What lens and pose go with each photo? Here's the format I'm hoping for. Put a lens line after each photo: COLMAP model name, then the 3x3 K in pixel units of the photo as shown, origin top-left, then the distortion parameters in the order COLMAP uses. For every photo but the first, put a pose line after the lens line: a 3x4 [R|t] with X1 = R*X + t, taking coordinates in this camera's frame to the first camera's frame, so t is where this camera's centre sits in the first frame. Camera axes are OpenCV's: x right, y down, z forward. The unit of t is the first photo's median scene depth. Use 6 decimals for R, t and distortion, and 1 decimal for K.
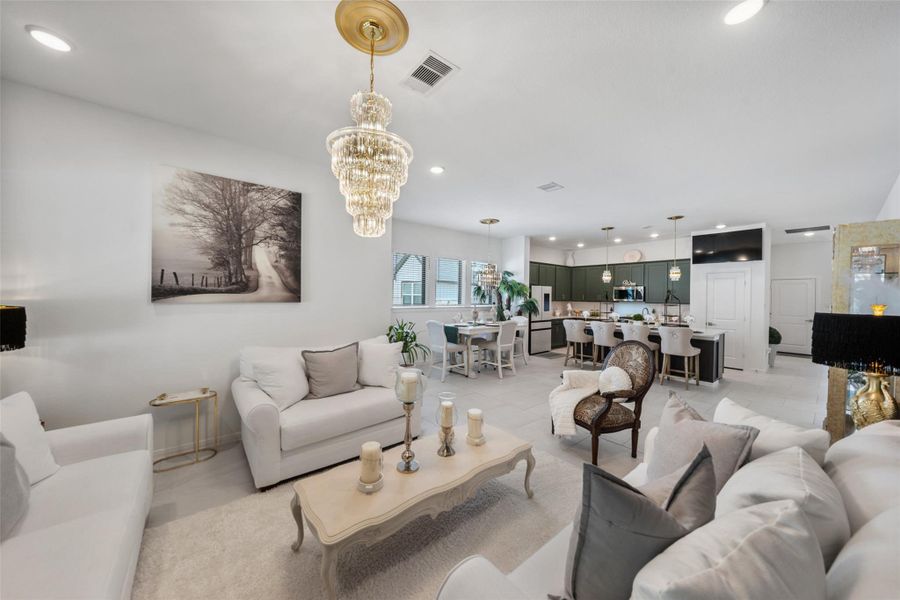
lens RADIAL K [[307.9, 0, 446.8], [0, 307.9, 297.5], [0, 0, 1]] dist [0.000588, 0.000247]
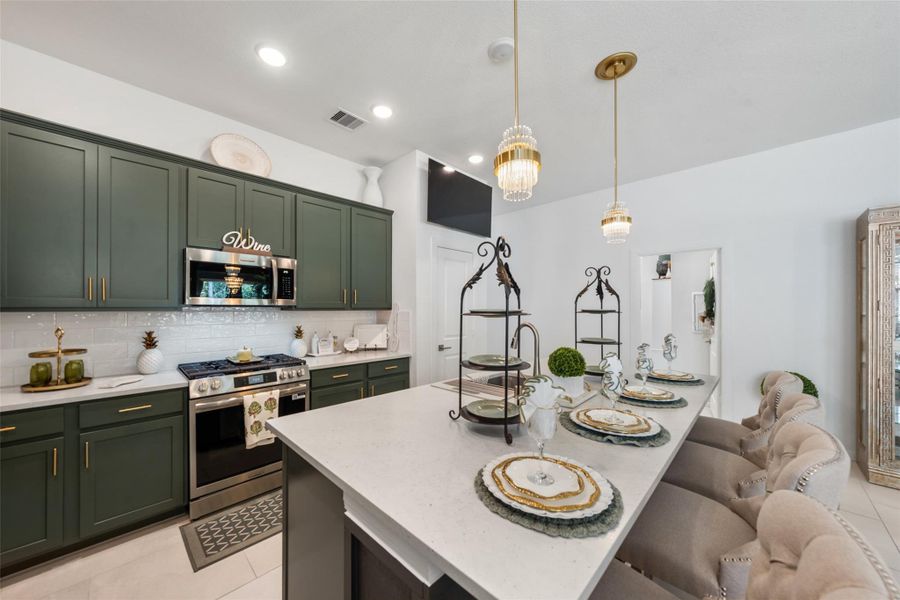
lens RADIAL K [[328.5, 0, 448.9], [0, 328.5, 307.5], [0, 0, 1]] dist [-0.001037, -0.000130]
pose [[-0.125744, -0.010105, 0.992011, 0.360359], [0.003086, 0.999939, 0.010577, 0.014974], [-0.992058, 0.004391, -0.125705, 1.167872]]
